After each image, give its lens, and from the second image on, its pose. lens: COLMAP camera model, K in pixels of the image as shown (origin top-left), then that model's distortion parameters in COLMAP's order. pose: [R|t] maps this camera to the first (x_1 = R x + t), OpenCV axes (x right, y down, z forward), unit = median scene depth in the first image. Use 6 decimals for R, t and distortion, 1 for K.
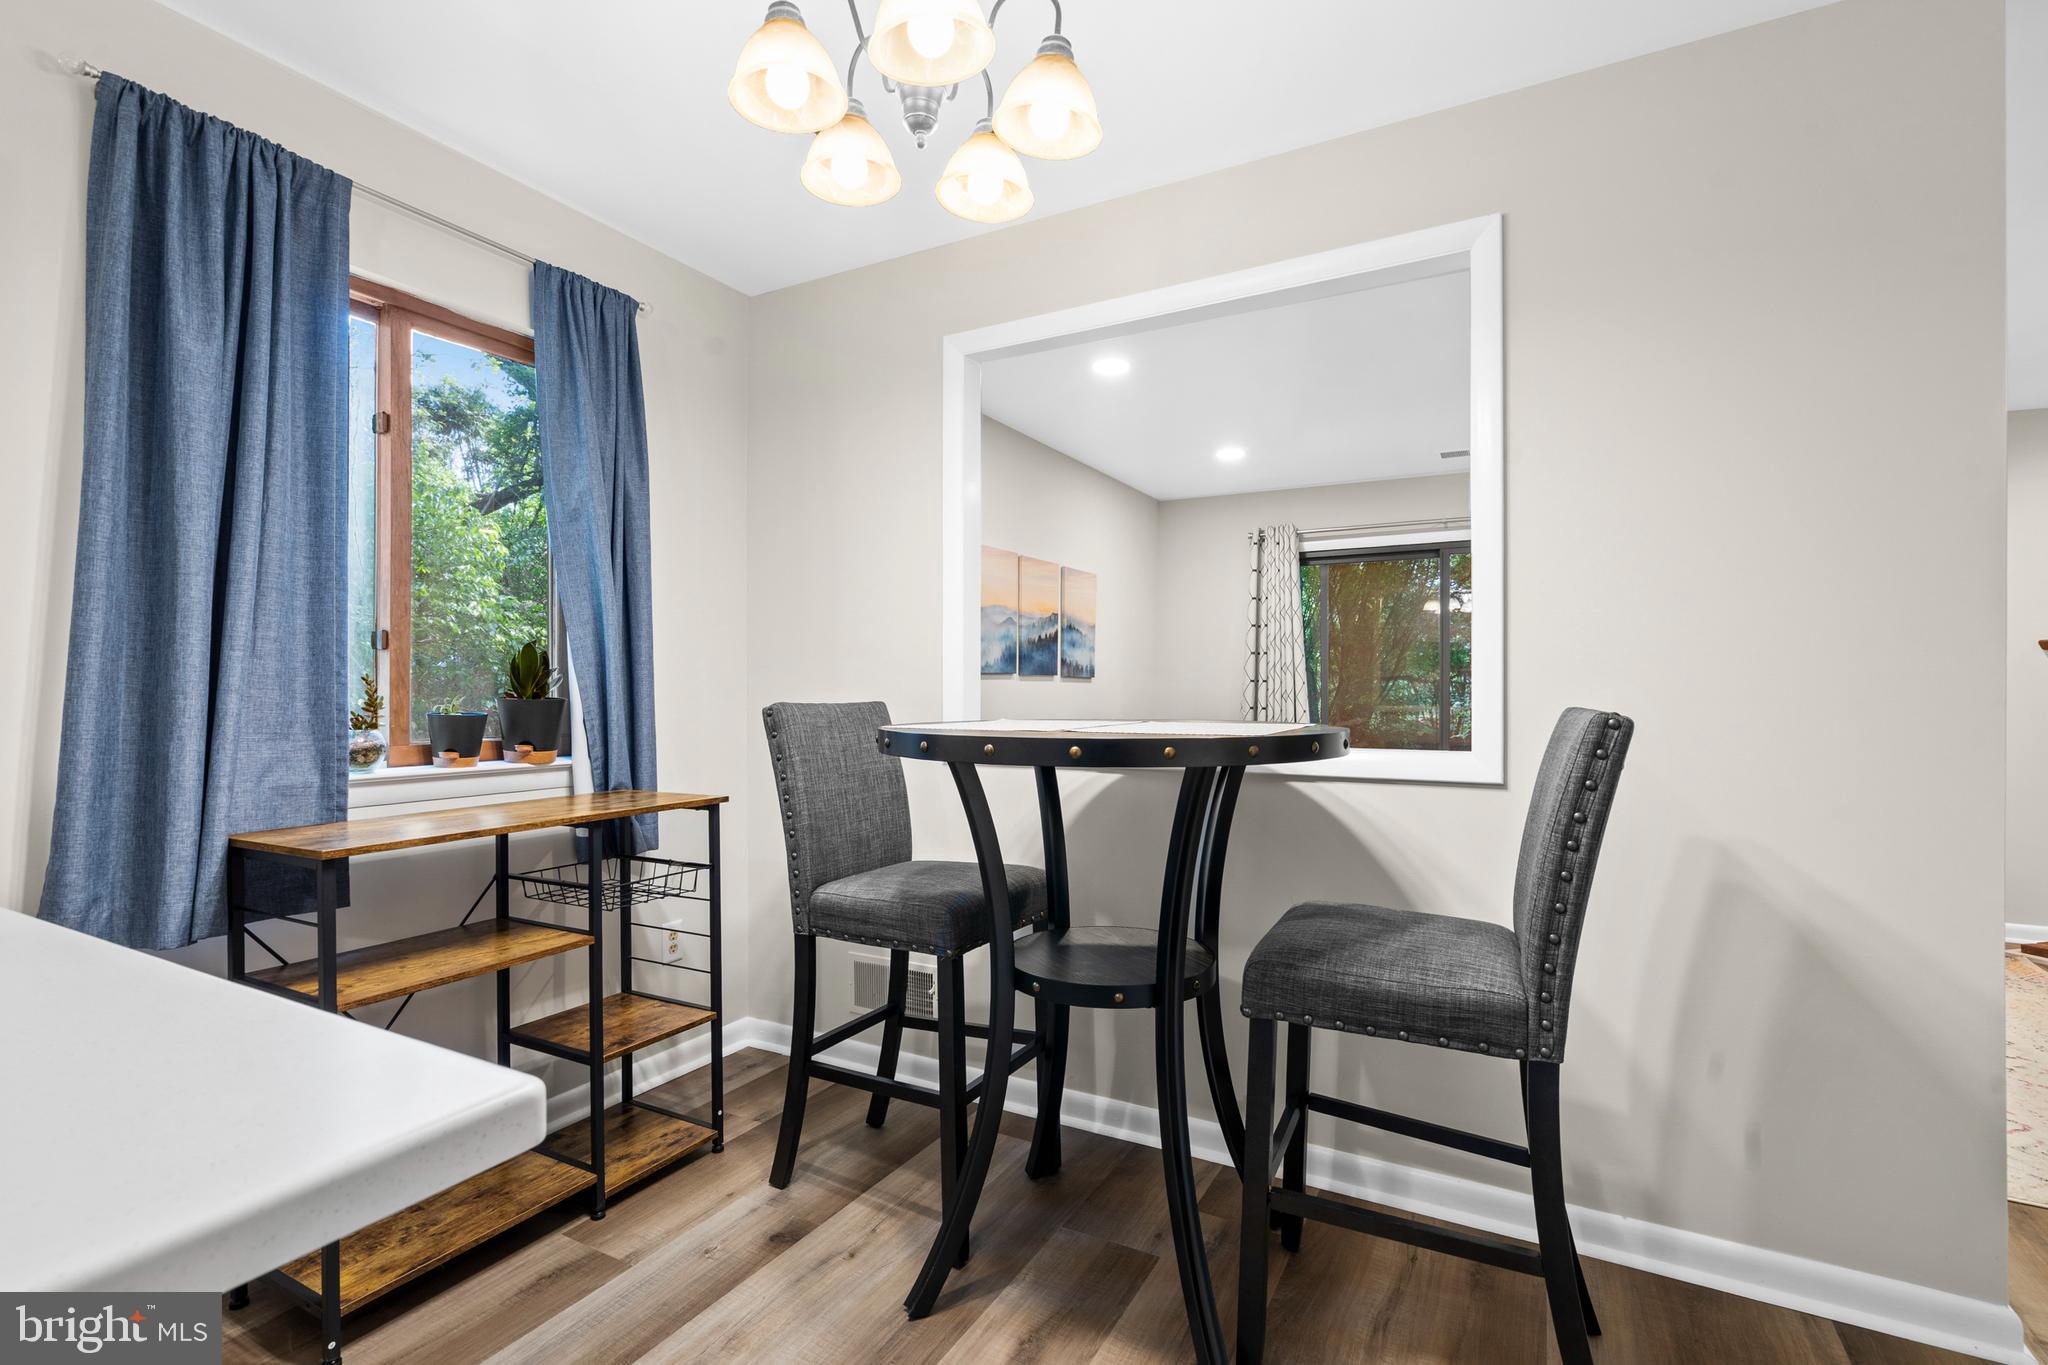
lens RADIAL K [[944.7, 0, 1021.8], [0, 944.7, 687.0], [0, 0, 1]] dist [-0.009768, 0.004680]
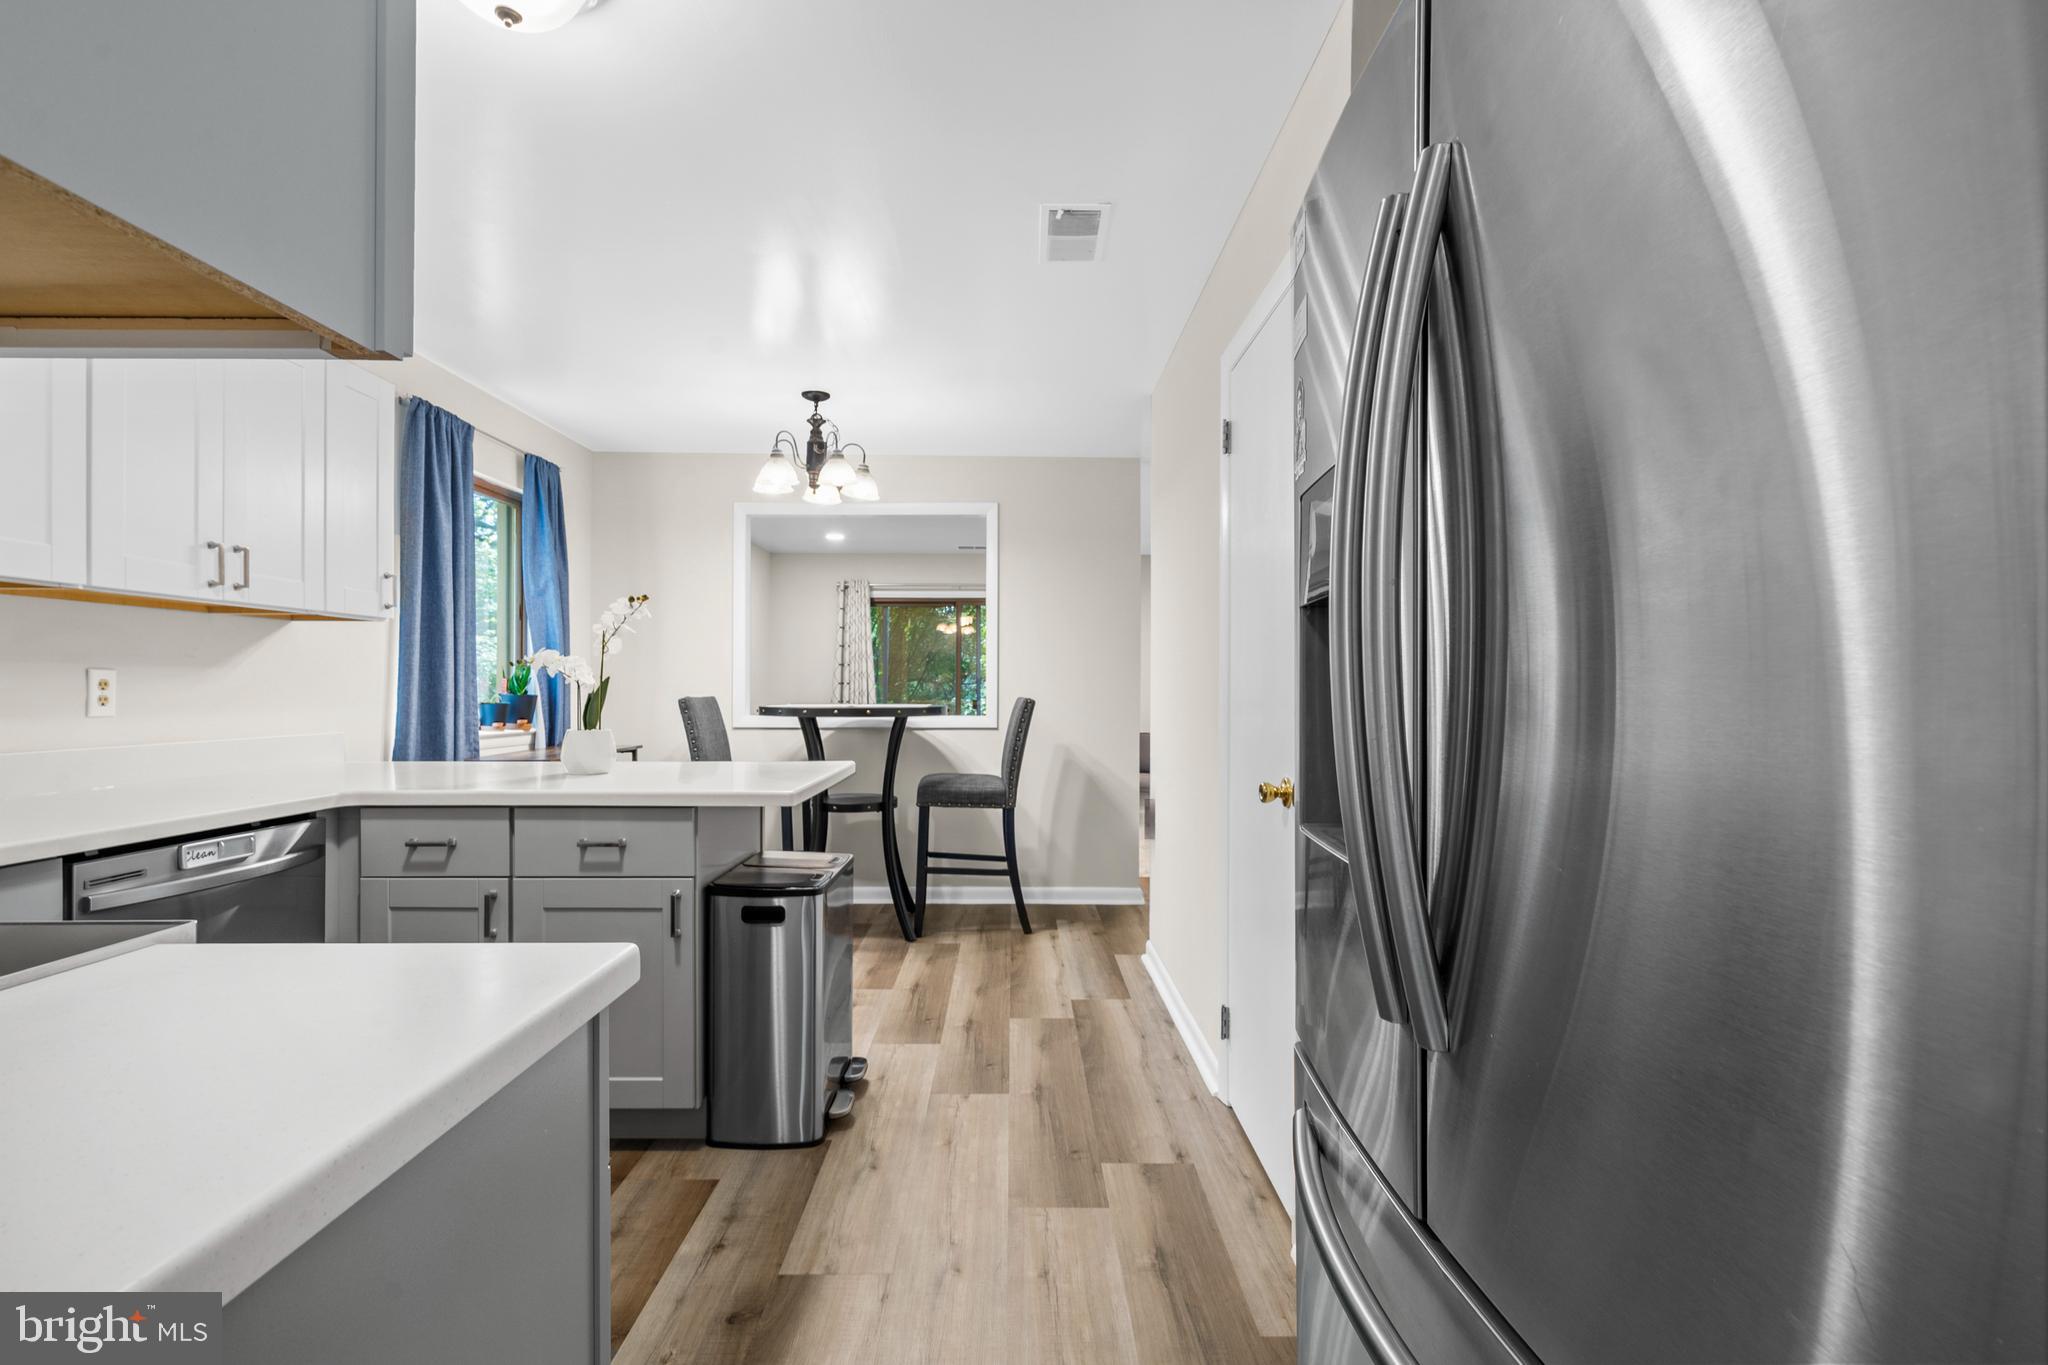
lens RADIAL K [[944.7, 0, 1022.9], [0, 944.7, 687.2], [0, 0, 1]] dist [-0.009768, 0.004680]
pose [[0.870190, 0.003829, 0.492702, -0.678765], [-0.005147, 0.999986, 0.001319, -0.010572], [-0.492690, -0.003684, 0.870197, -1.241922]]
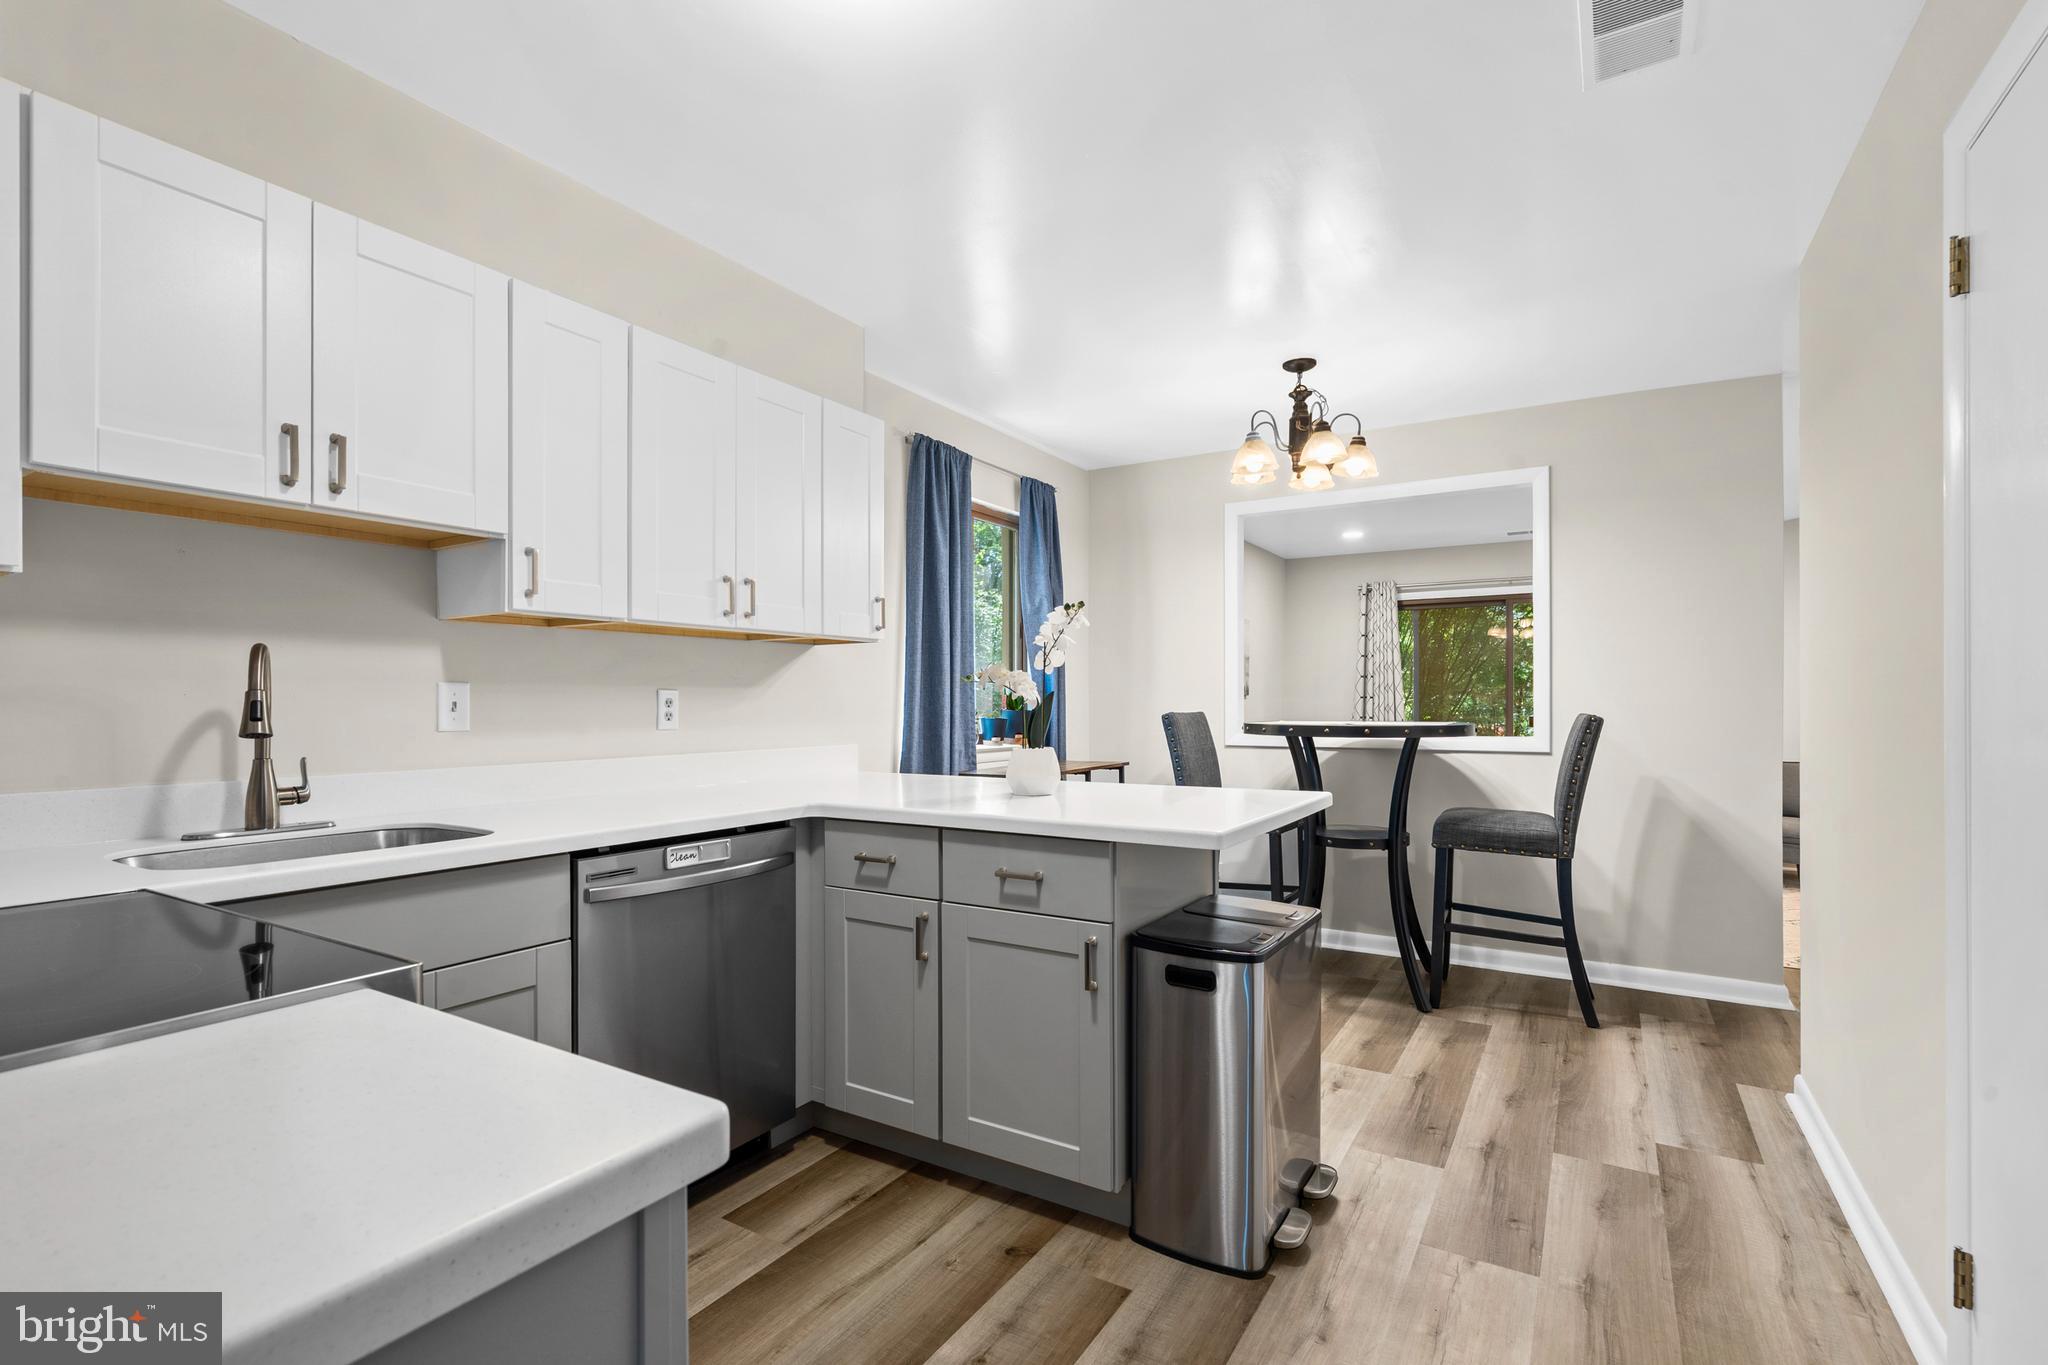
lens RADIAL K [[944.7, 0, 1015.6], [0, 944.7, 701.4], [0, 0, 1]] dist [-0.009768, 0.004680]
pose [[0.998679, -0.001443, -0.051364, -0.509942], [0.001521, 0.999998, 0.001471, -0.009653], [0.051361, -0.001547, 0.998679, -1.037364]]
